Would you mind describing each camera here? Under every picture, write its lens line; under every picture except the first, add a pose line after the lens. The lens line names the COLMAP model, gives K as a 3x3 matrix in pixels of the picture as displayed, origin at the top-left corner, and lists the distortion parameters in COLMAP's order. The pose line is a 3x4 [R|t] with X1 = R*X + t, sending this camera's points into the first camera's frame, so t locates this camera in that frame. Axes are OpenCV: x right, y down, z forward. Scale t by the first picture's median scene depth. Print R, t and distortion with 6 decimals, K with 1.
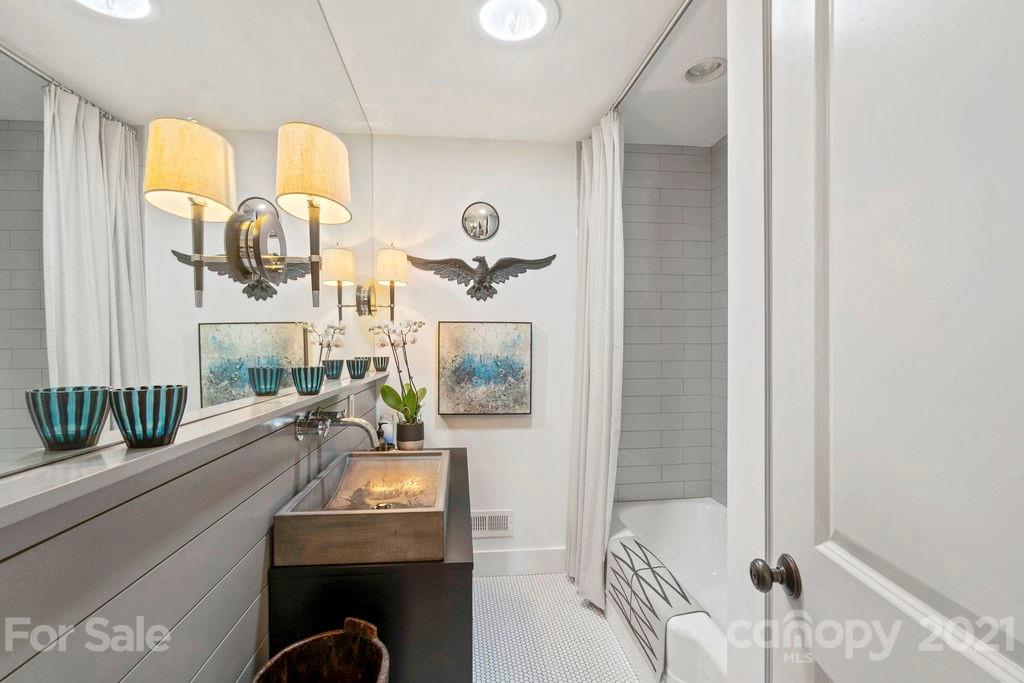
lens RADIAL K [[471.1, 0, 493.0], [0, 471.1, 358.6], [0, 0, 1]] dist [-0.000962, 0.001596]
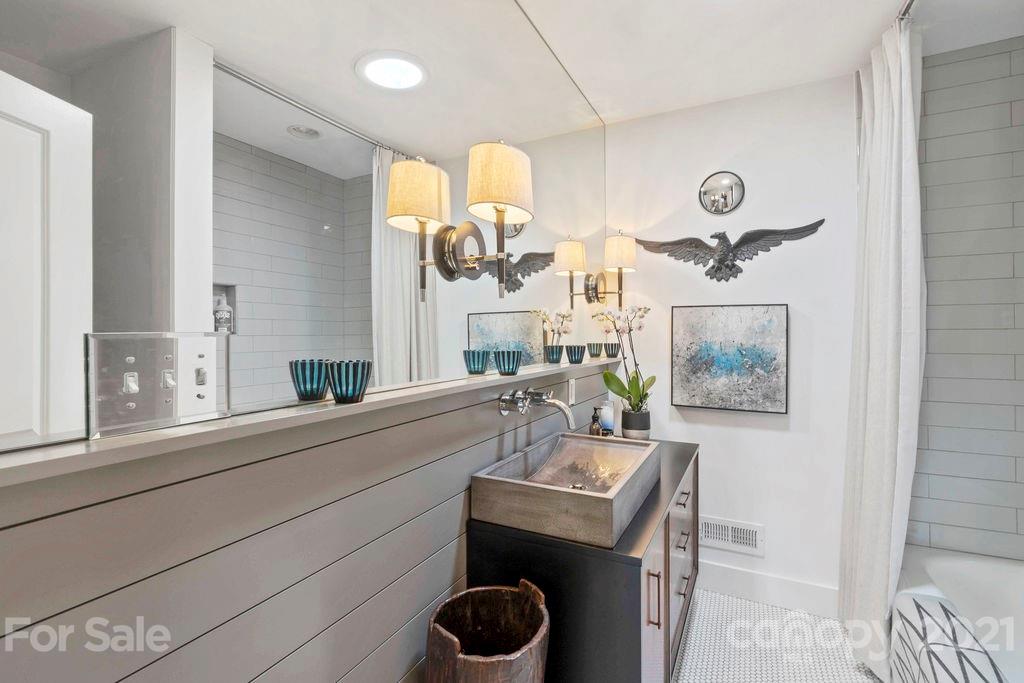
lens RADIAL K [[471.1, 0, 484.3], [0, 471.1, 338.4], [0, 0, 1]] dist [-0.000962, 0.001596]
pose [[0.834838, 0.007294, -0.550447, 0.116967], [-0.015096, 0.999840, -0.009647, 0.000064], [0.550289, 0.016363, 0.834814, 0.012601]]
